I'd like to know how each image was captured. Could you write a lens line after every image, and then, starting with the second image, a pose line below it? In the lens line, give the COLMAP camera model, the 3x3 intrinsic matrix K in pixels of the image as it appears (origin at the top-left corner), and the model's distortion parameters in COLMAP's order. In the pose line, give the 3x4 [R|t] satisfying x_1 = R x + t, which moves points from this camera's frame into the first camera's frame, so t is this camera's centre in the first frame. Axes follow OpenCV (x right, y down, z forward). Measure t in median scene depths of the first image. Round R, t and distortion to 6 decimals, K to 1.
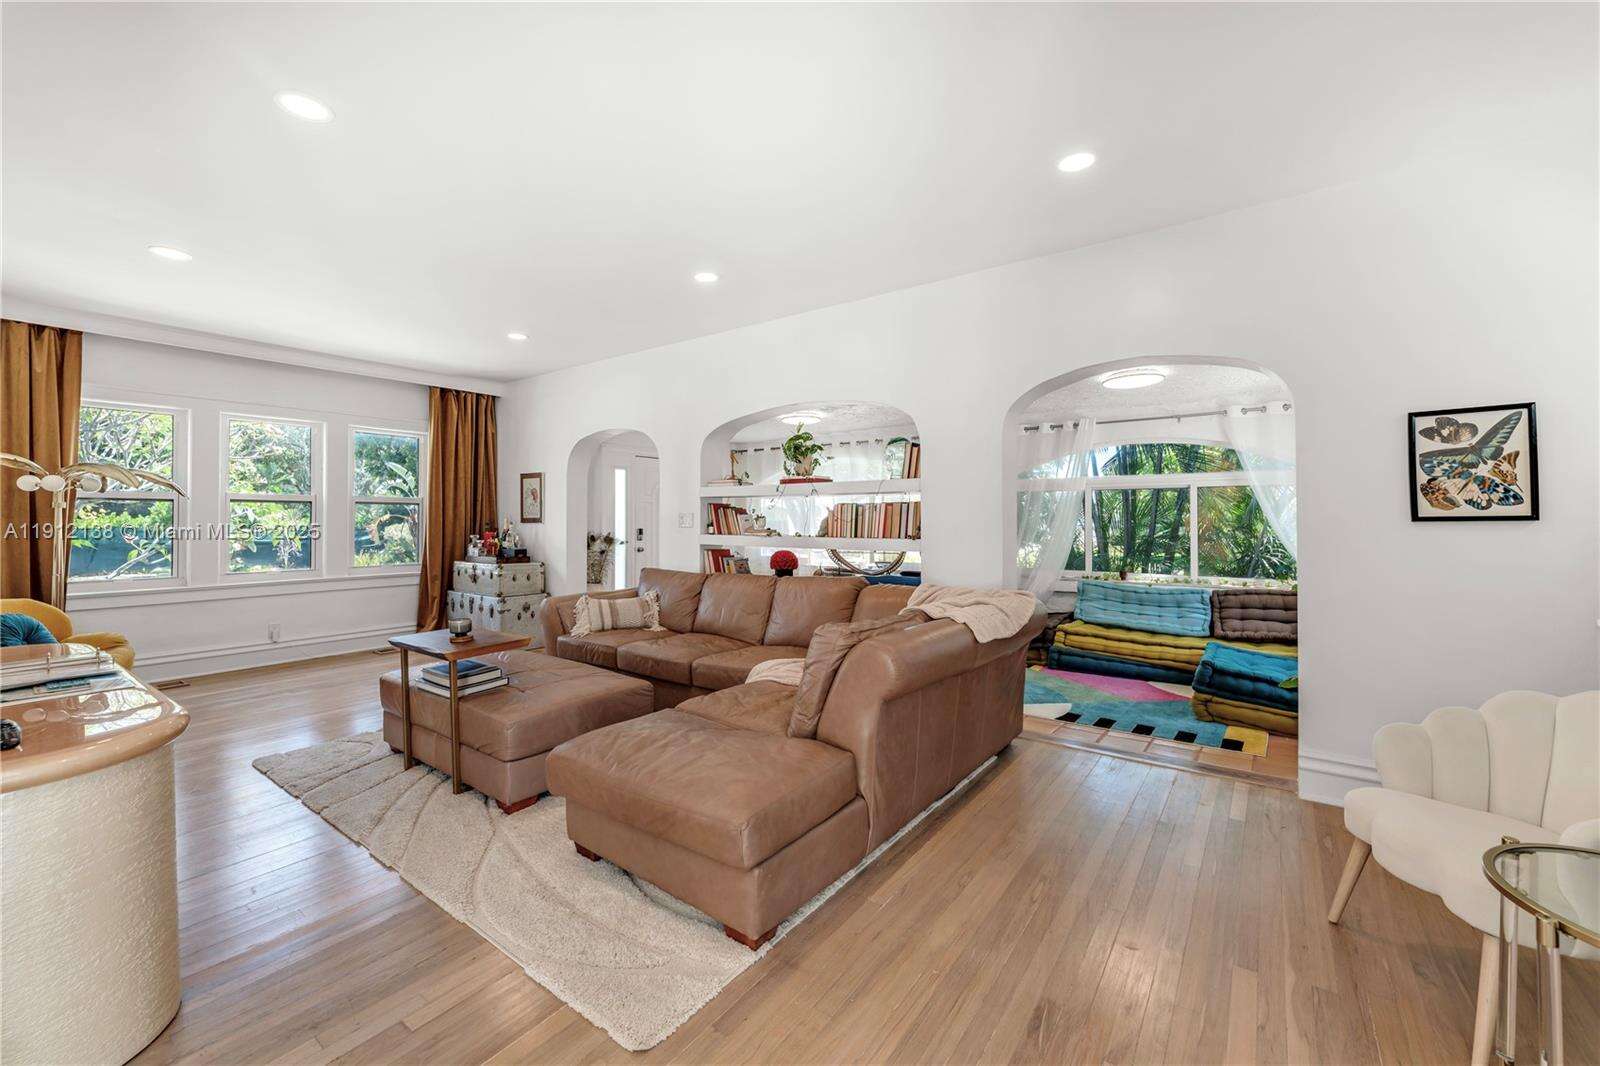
lens RADIAL K [[646.0, 0, 797.6], [0, 646.0, 521.5], [0, 0, 1]] dist [0.001036, 0.000456]
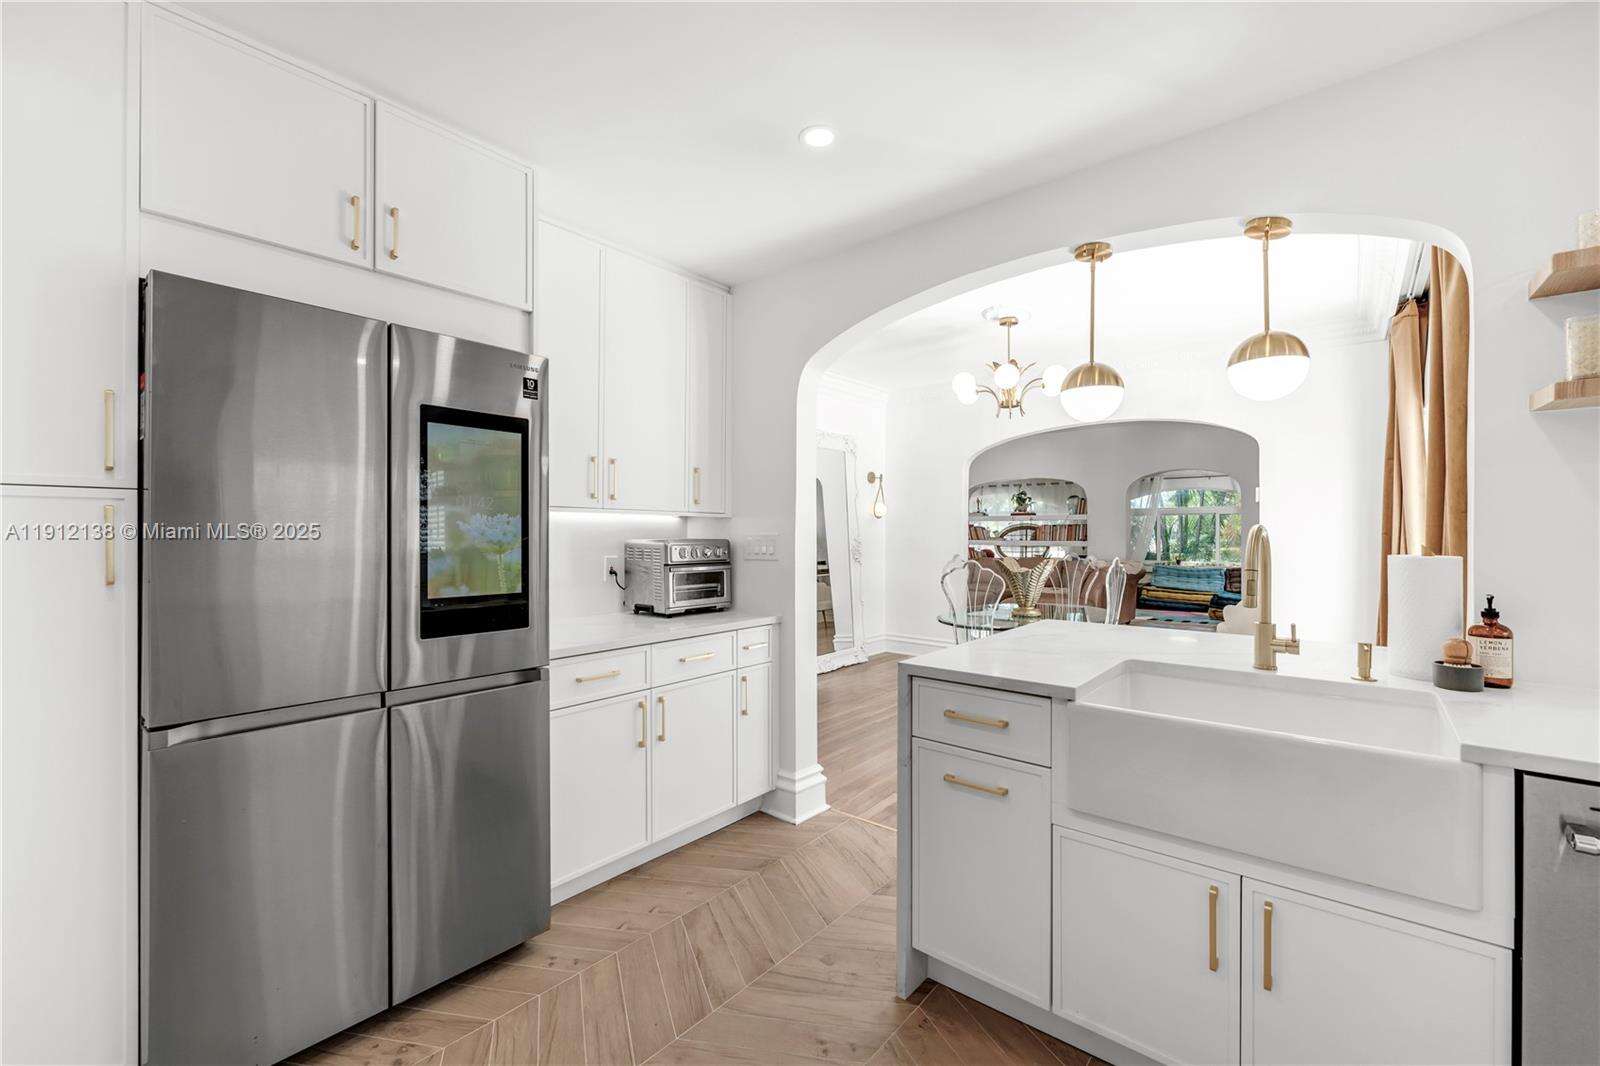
lens RADIAL K [[671.9, 0, 802.7], [0, 671.9, 538.7], [0, 0, 1]] dist [0.001879, 0.000369]
pose [[0.998796, -0.003311, -0.048946, -0.498136], [0.003835, 0.999936, 0.010619, -0.007051], [0.048907, -0.010794, 0.998745, -1.019444]]
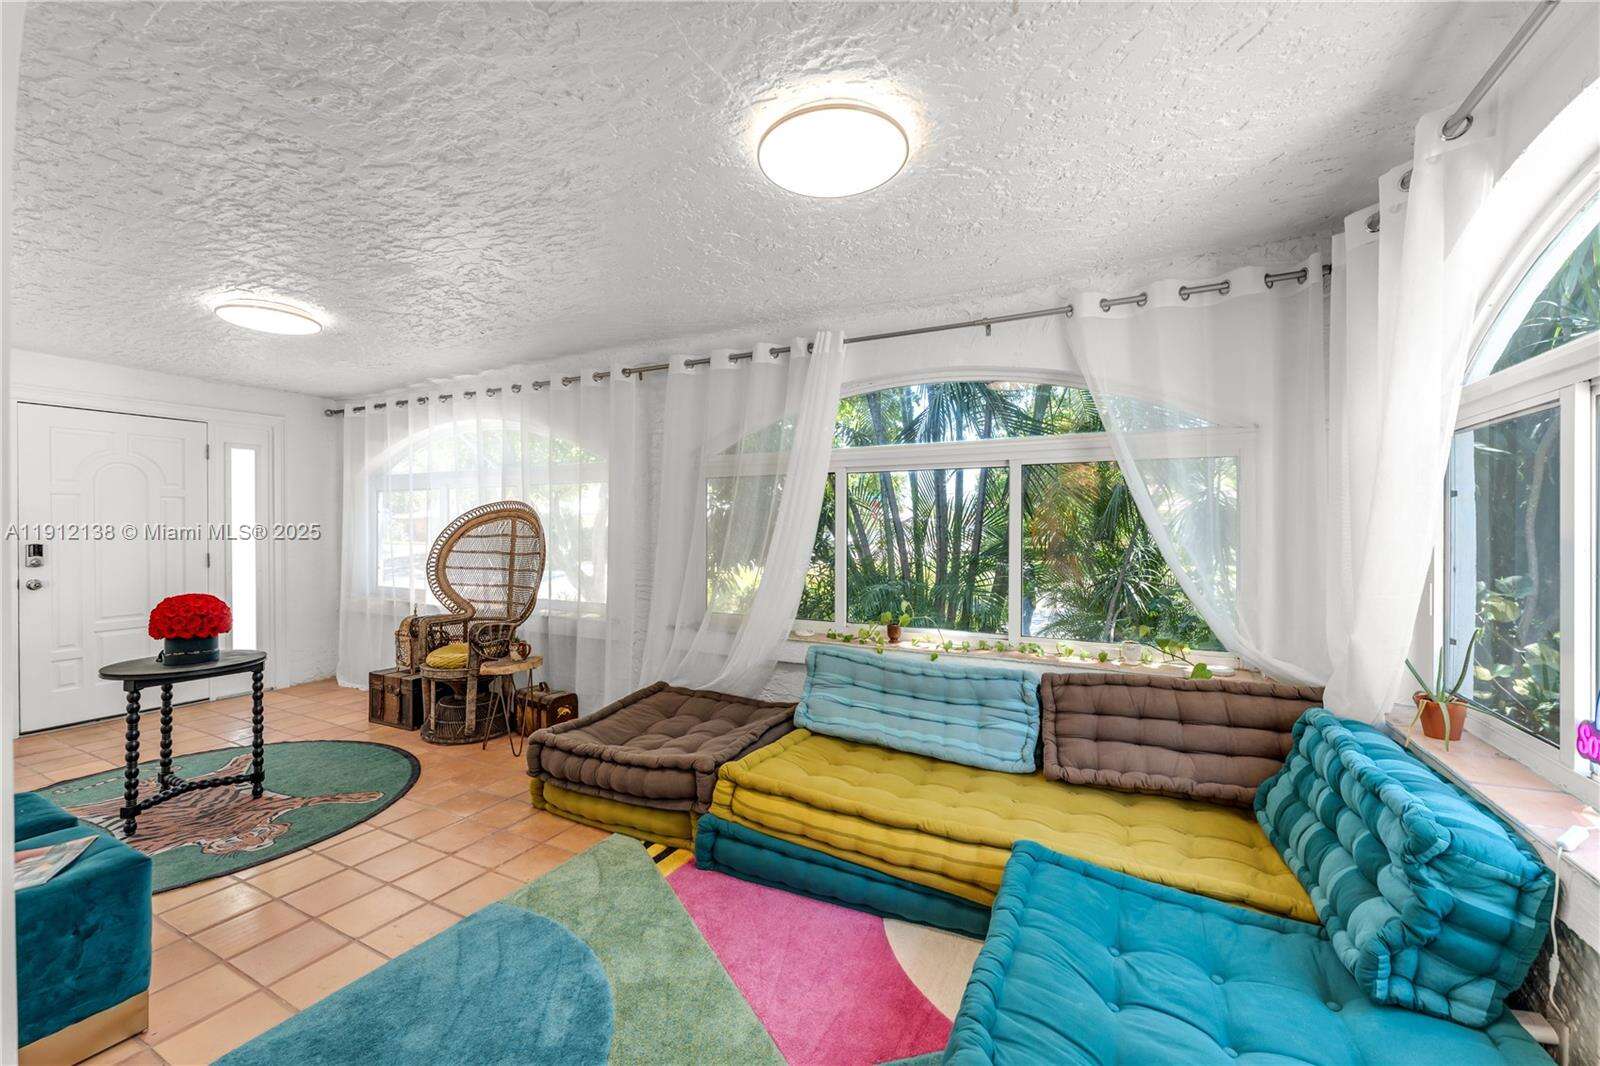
lens RADIAL K [[649.2, 0, 792.9], [0, 649.2, 539.6], [0, 0, 1]] dist [0.000464, 0.000124]
pose [[0.987756, -0.002882, 0.155978, 0.372060], [-0.000232, 0.999801, 0.019946, -0.004119], [-0.156004, -0.019738, 0.987559, 0.536666]]
